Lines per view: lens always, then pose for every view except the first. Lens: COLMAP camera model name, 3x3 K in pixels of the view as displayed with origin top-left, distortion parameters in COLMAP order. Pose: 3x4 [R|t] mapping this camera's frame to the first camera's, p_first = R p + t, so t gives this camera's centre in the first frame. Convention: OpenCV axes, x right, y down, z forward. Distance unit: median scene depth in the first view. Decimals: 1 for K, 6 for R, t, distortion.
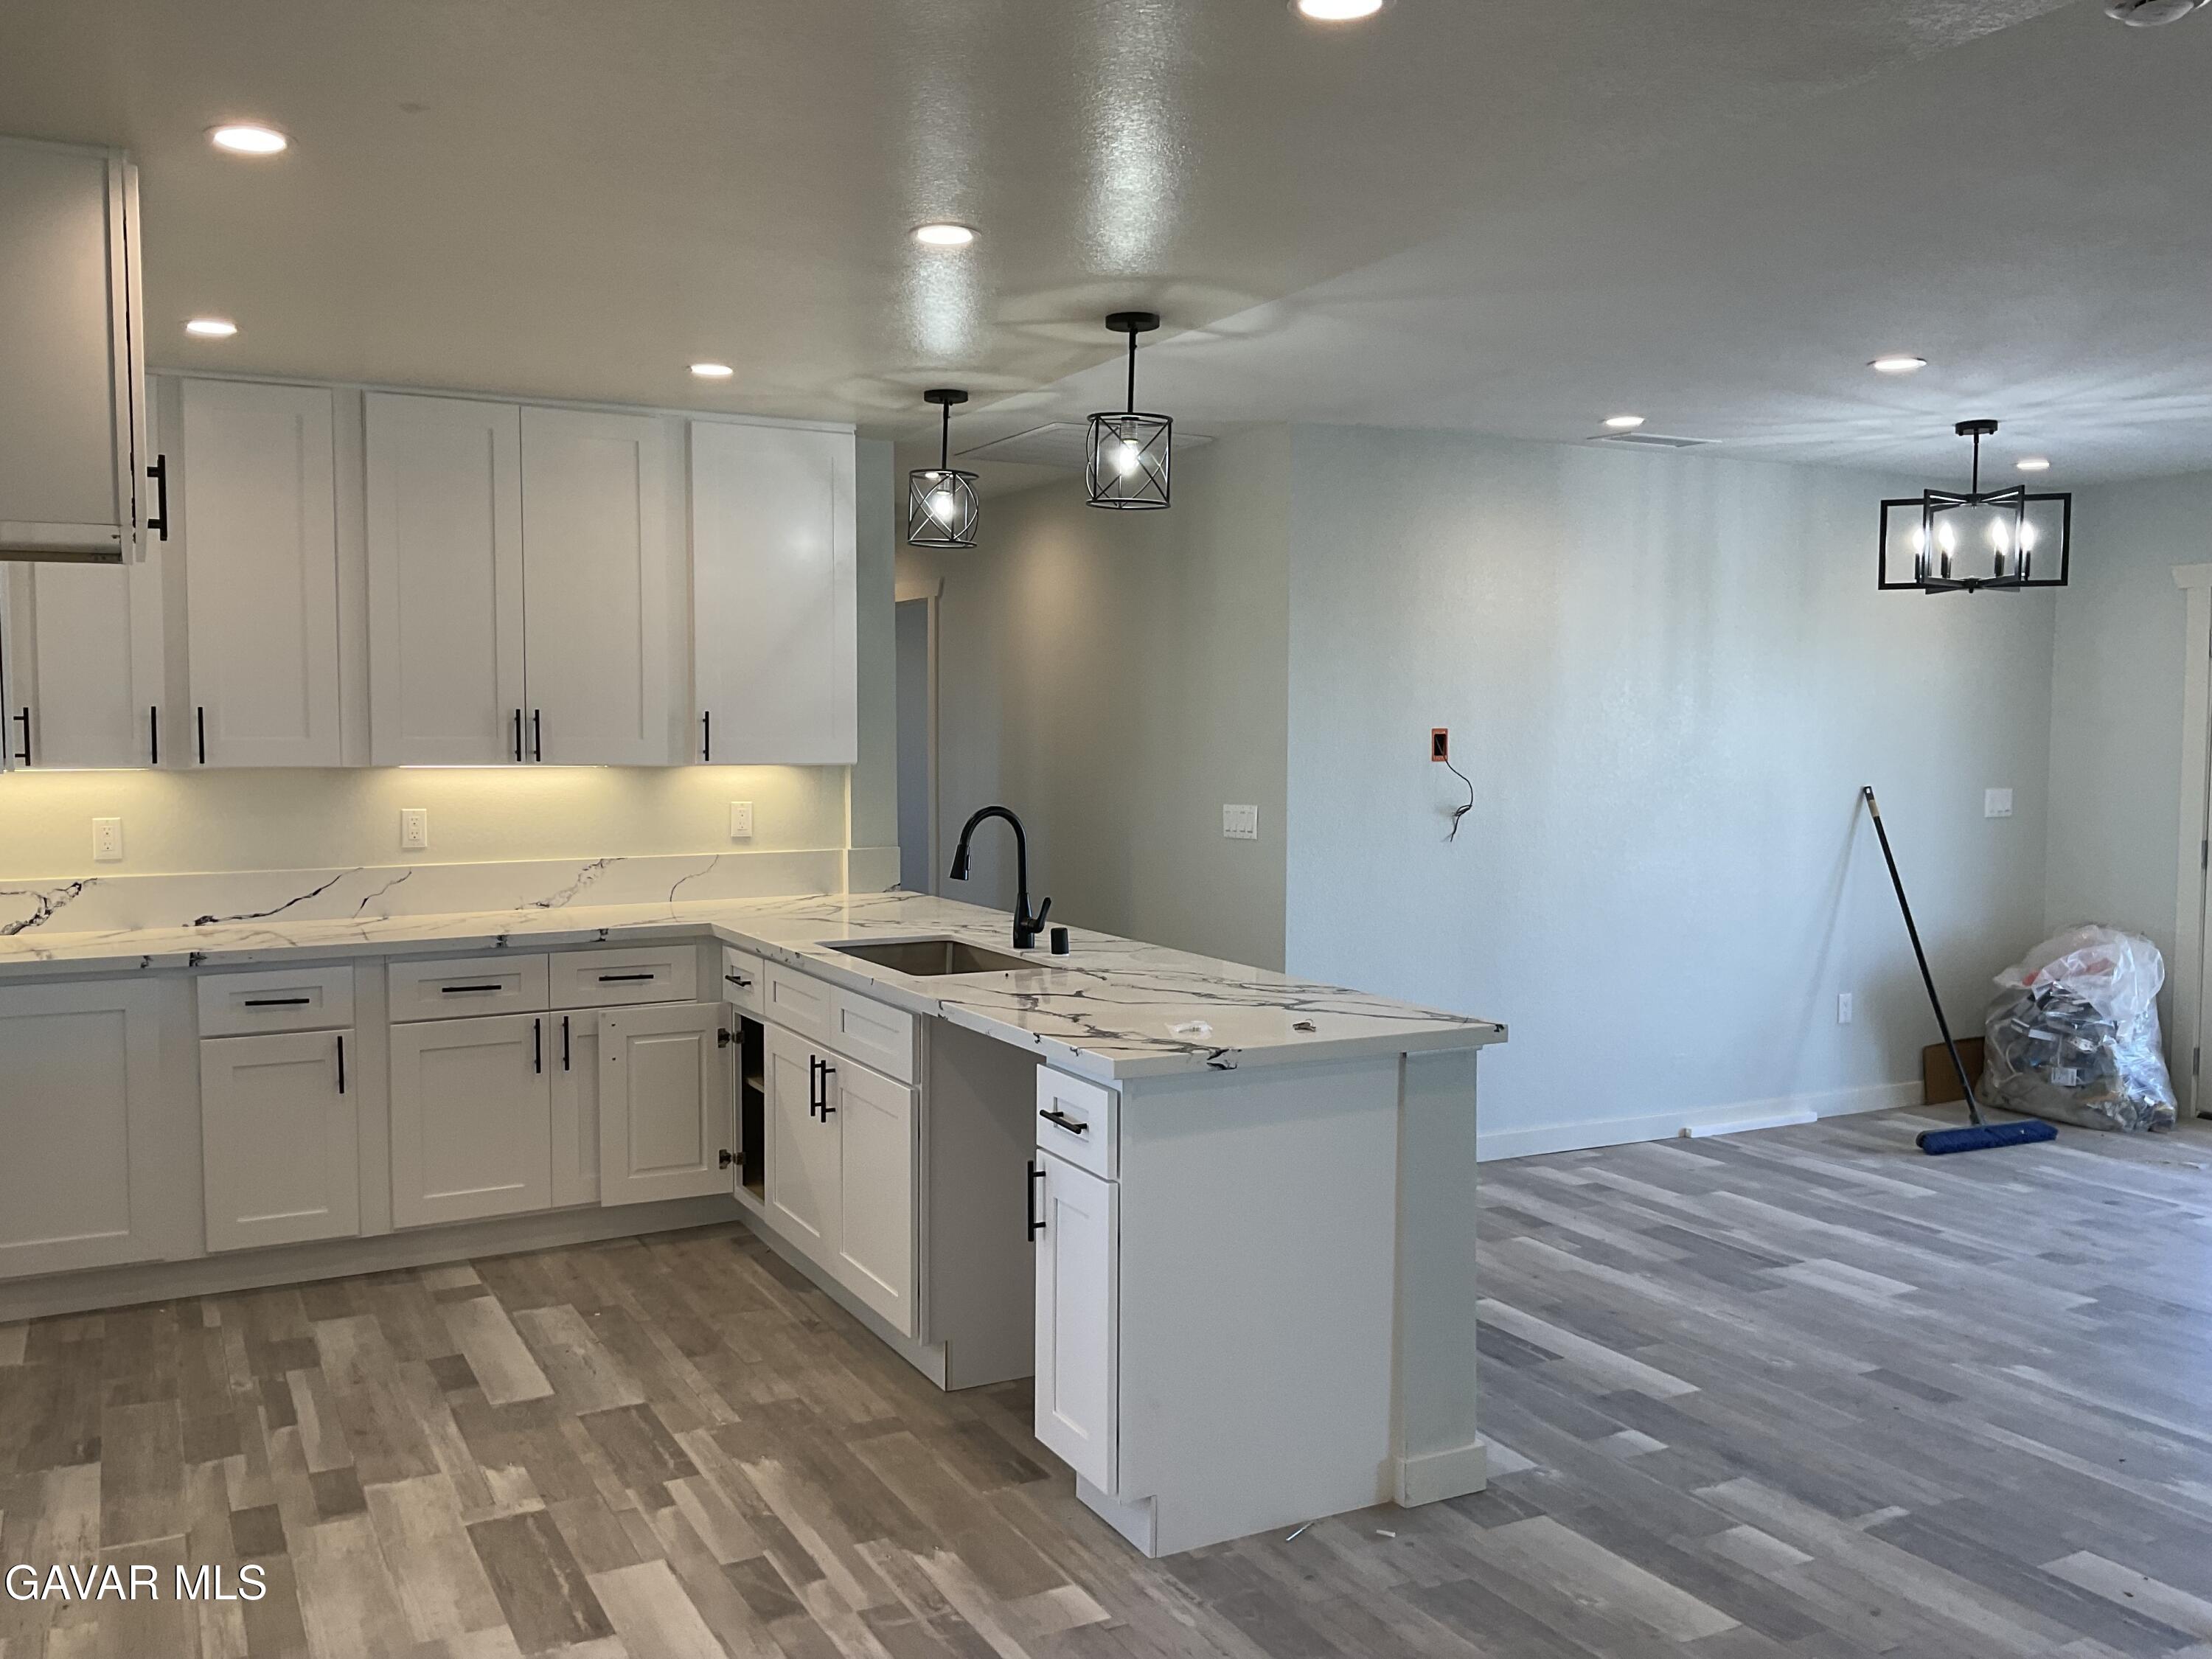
lens RADIAL K [[1863.2, 0, 1164.3], [0, 1863.2, 771.6], [0, 0, 1]] dist [0.016346, -0.045921]
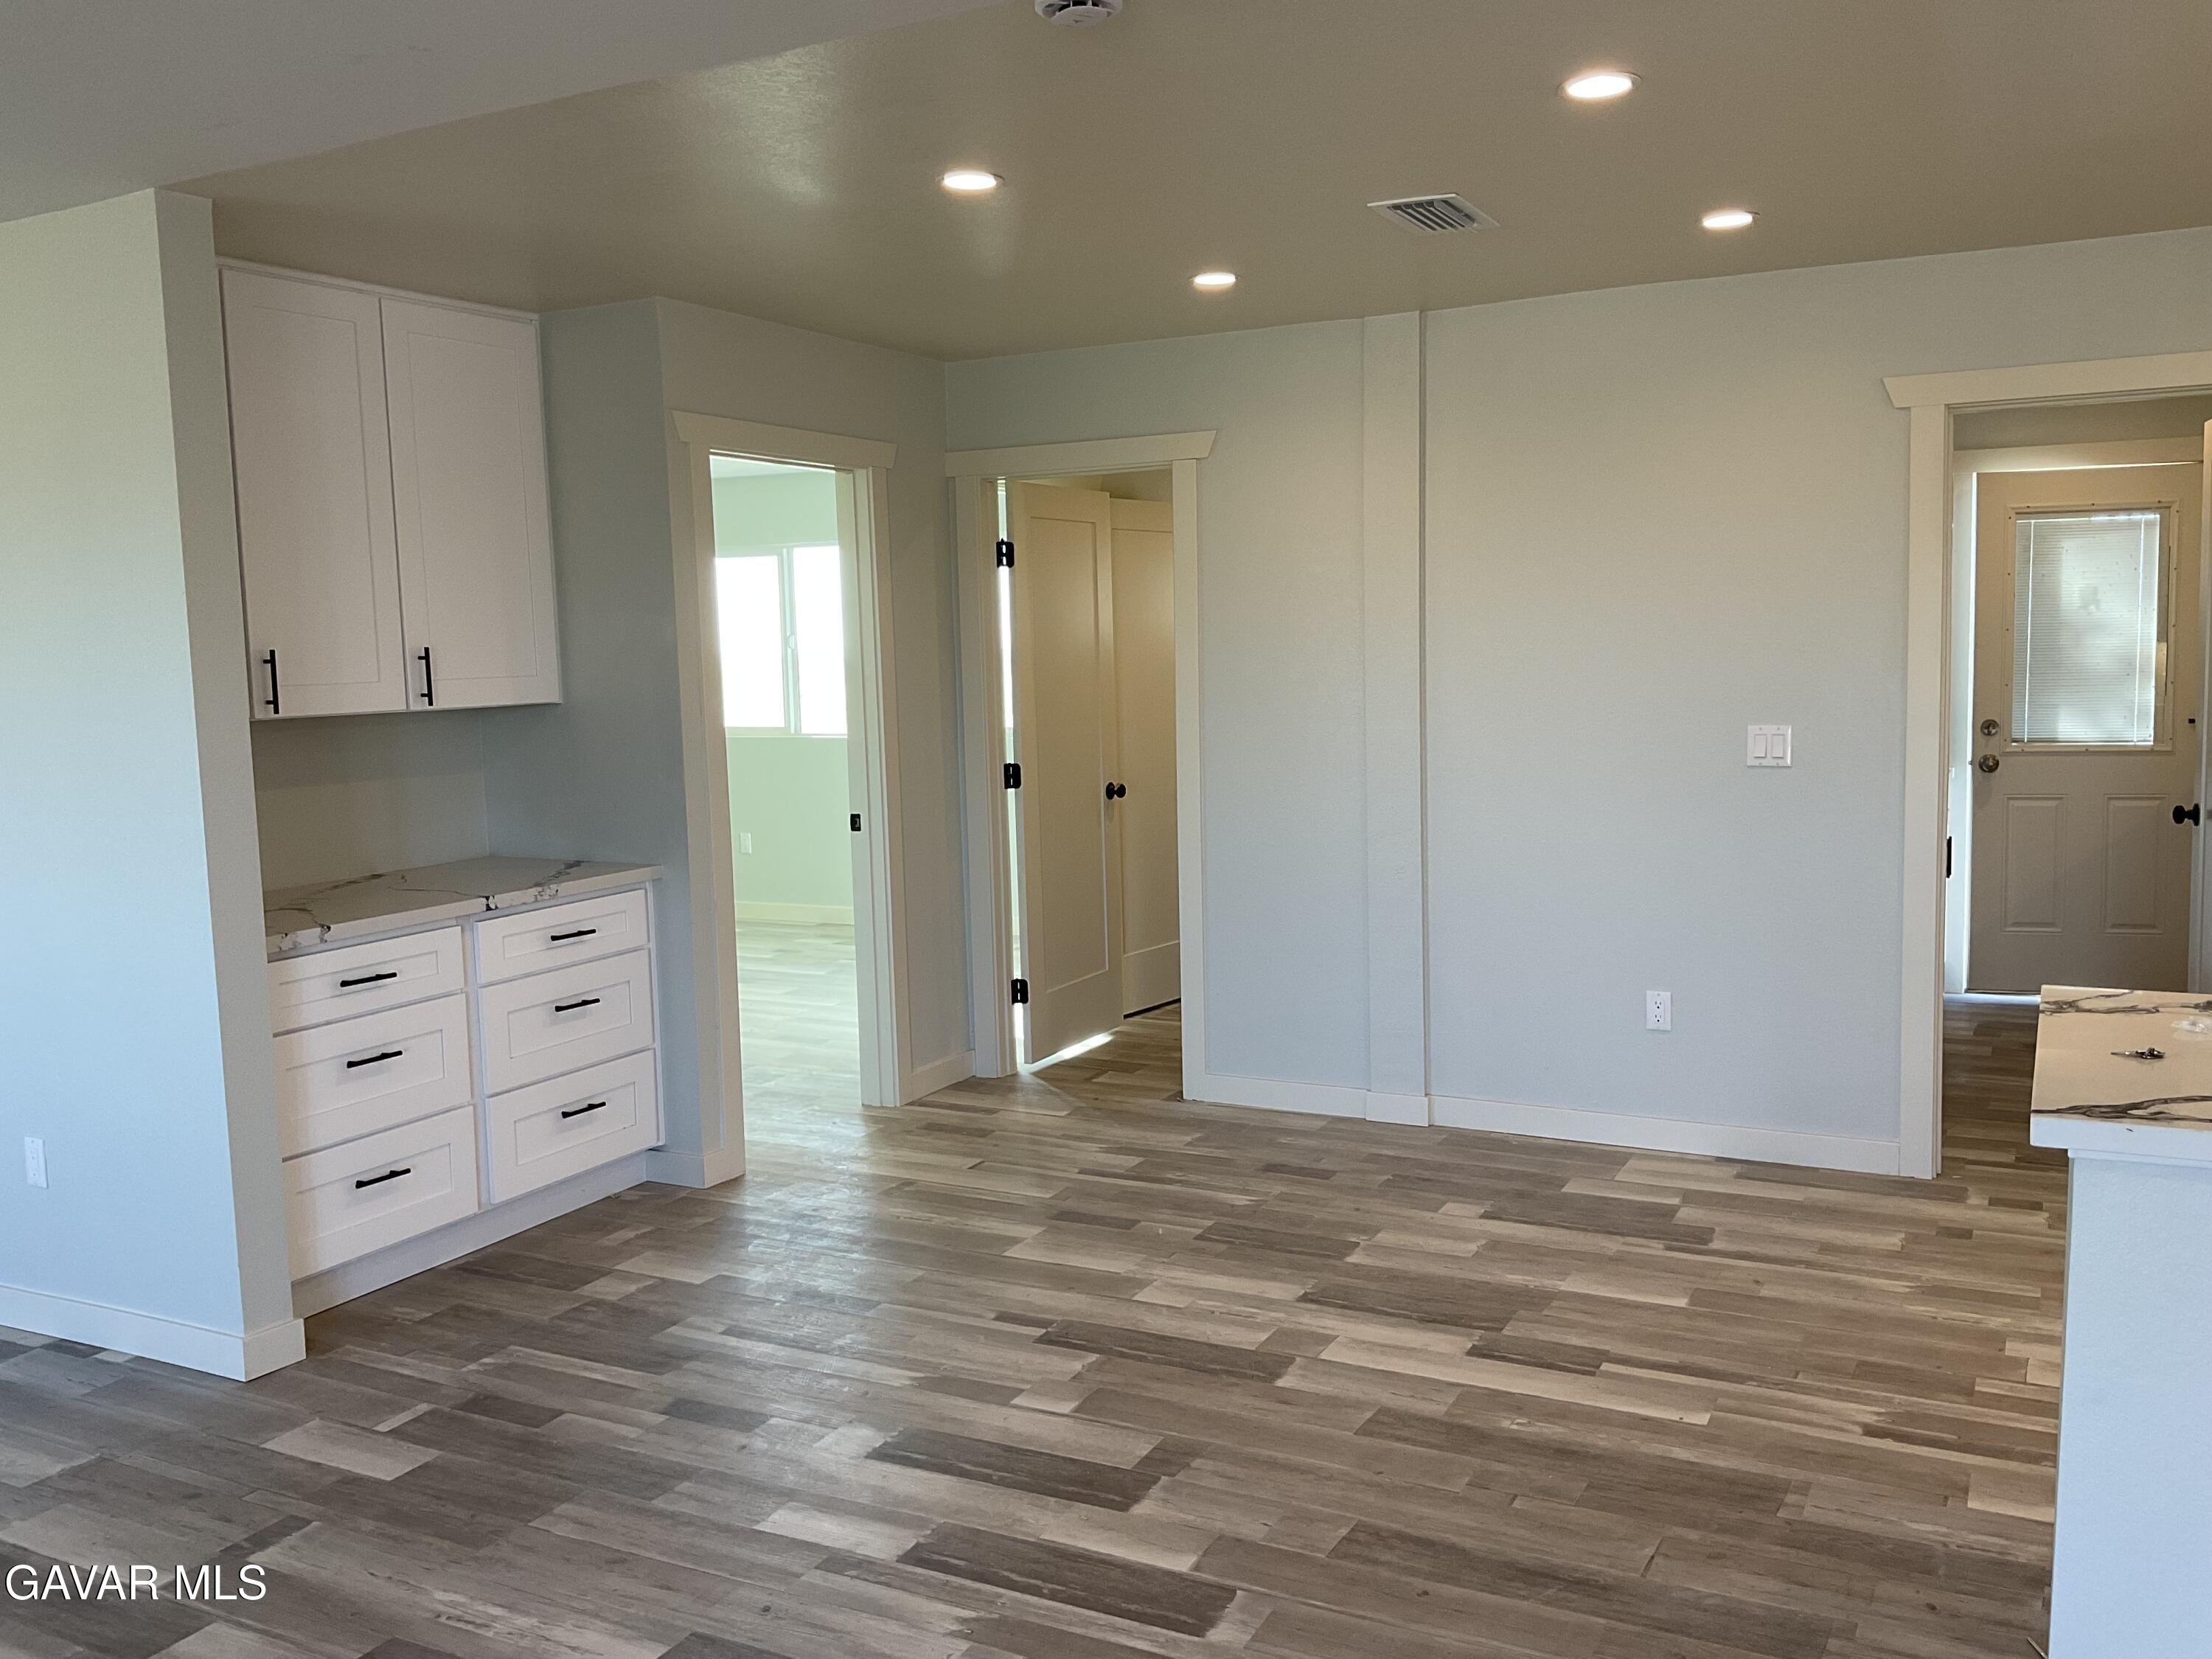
lens RADIAL K [[1863.2, 0, 1097.1], [0, 1863.2, 831.6], [0, 0, 1]] dist [0.016346, -0.045921]
pose [[-0.834238, 0.076771, -0.546034, 0.732767], [0.005813, 0.991430, 0.130512, -0.042353], [0.551374, 0.105705, -0.827535, 1.253239]]
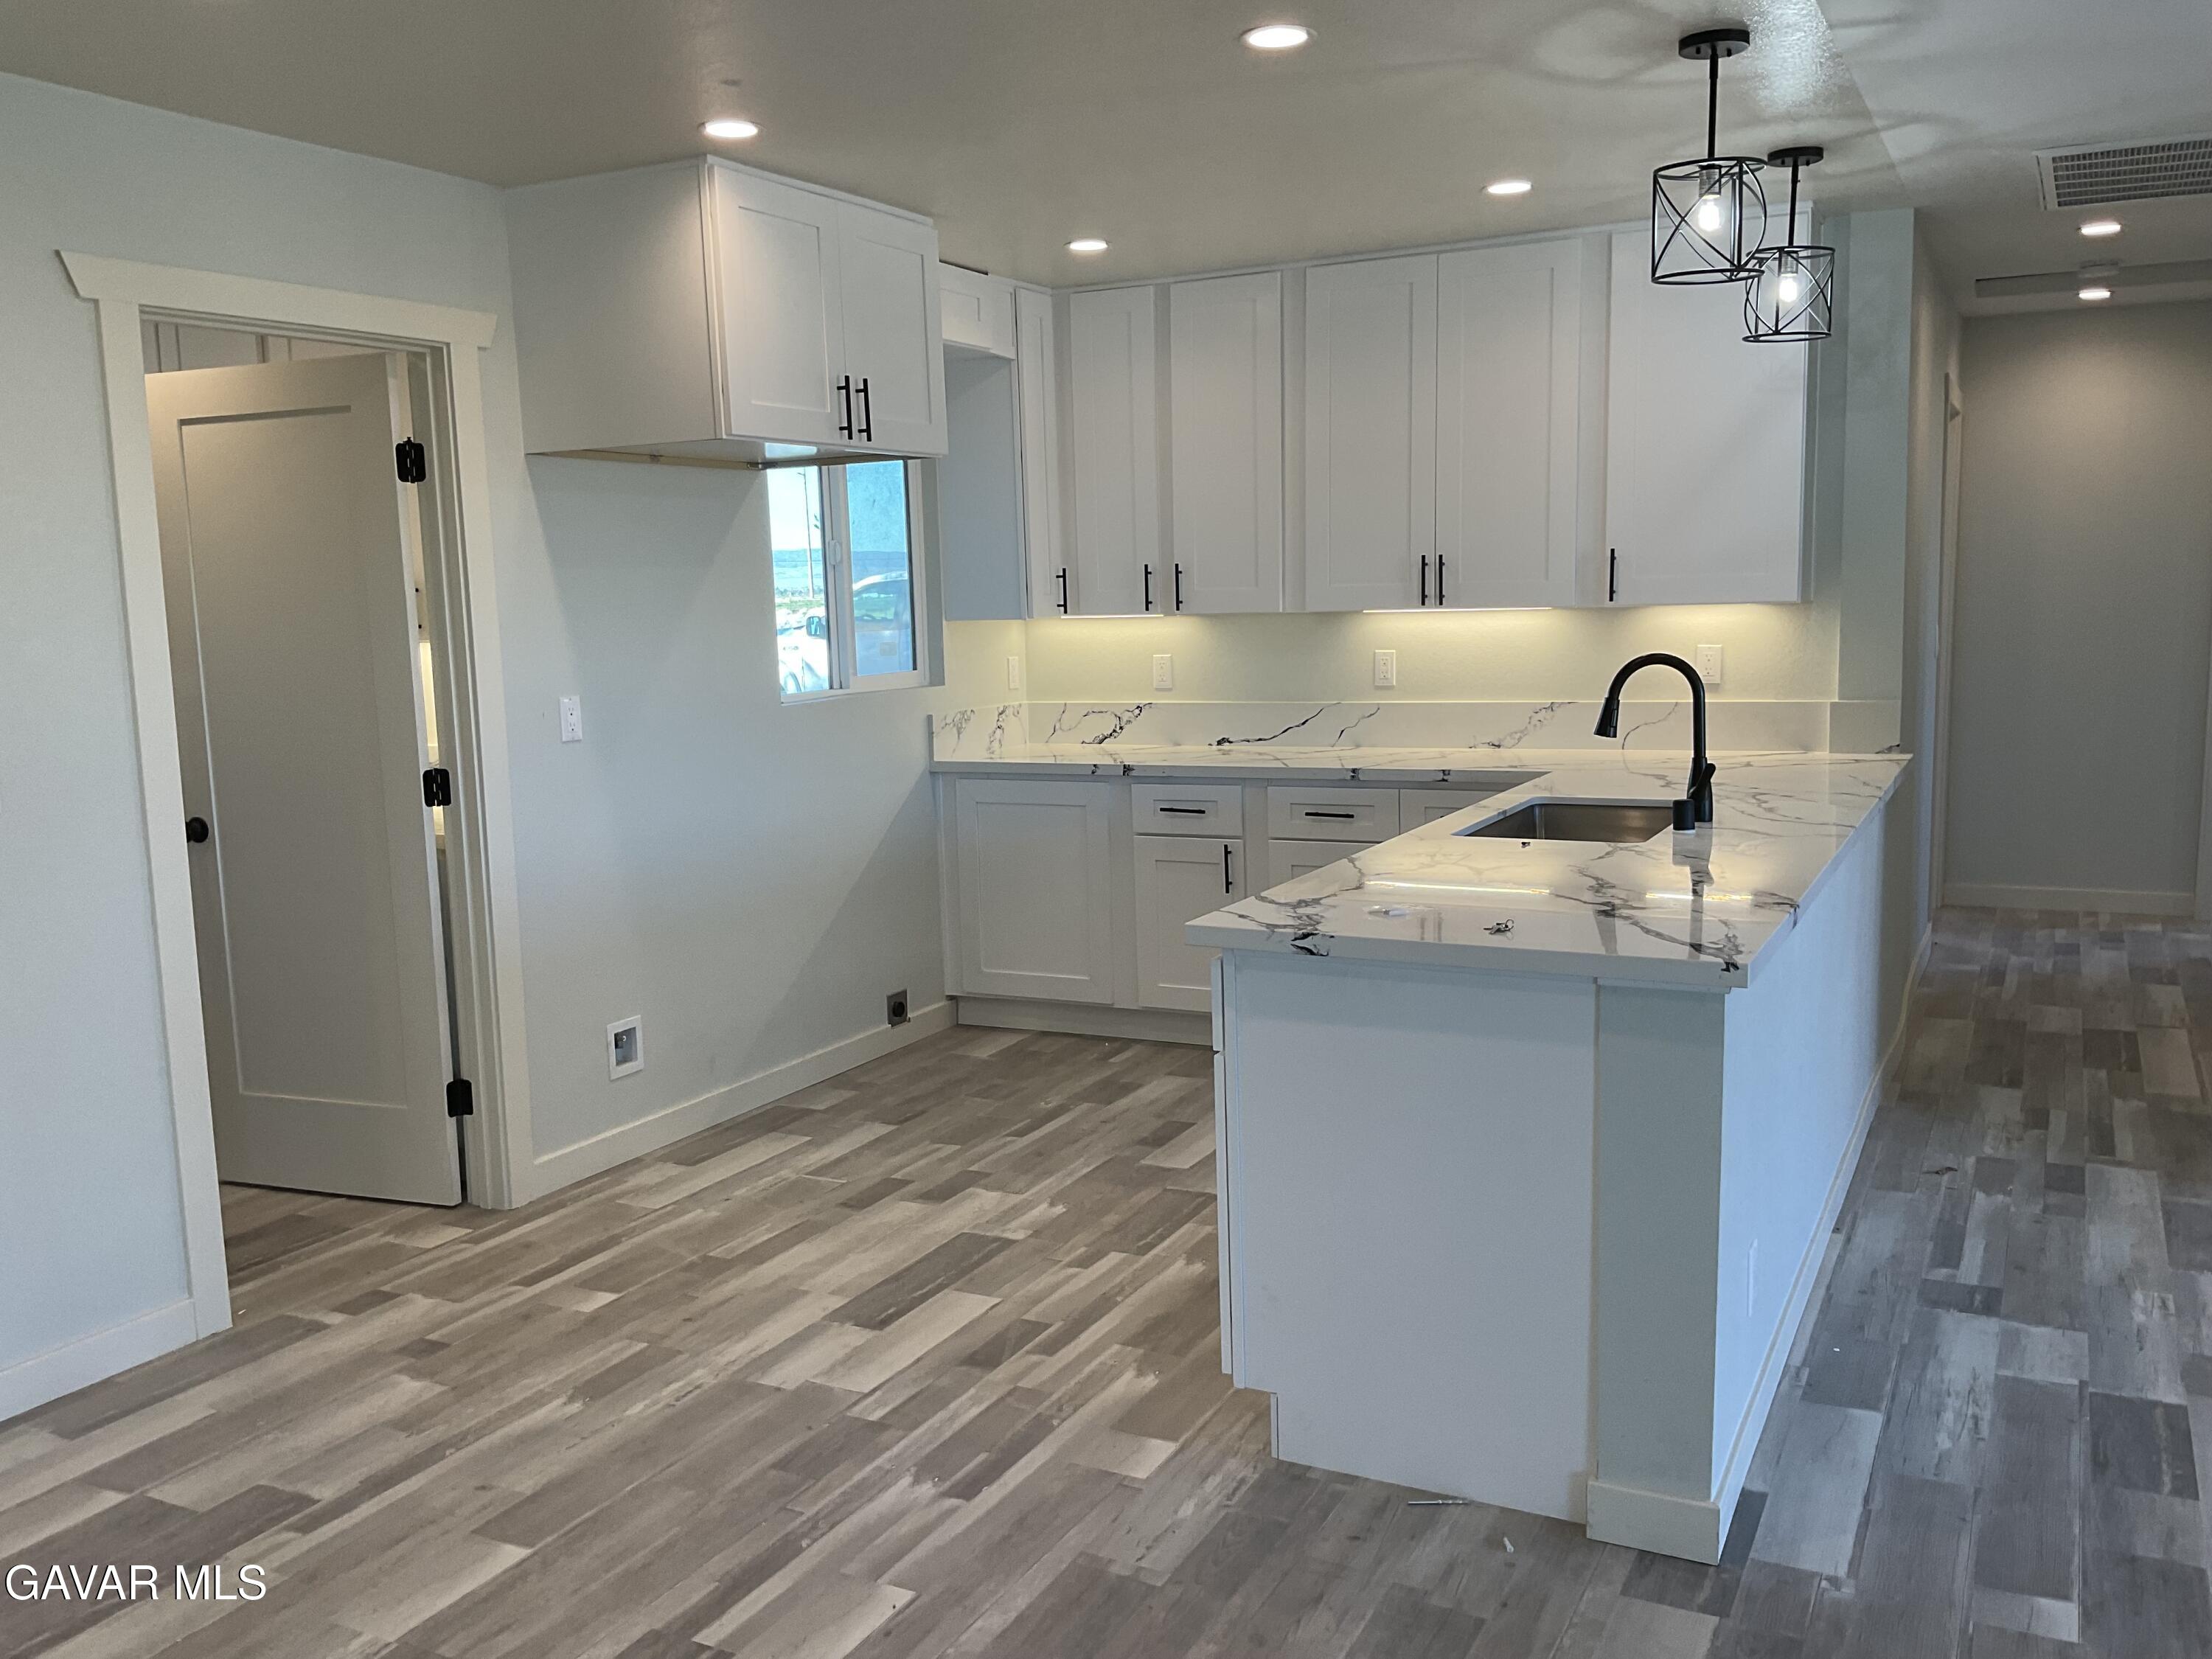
lens RADIAL K [[1863.2, 0, 1101.1], [0, 1863.2, 829.4], [0, 0, 1]] dist [0.016346, -0.045921]
pose [[0.546980, 0.090393, -0.832251, 0.607628], [0.007253, 0.993604, 0.112685, 0.000413], [0.837114, -0.067673, 0.542826, 0.379053]]
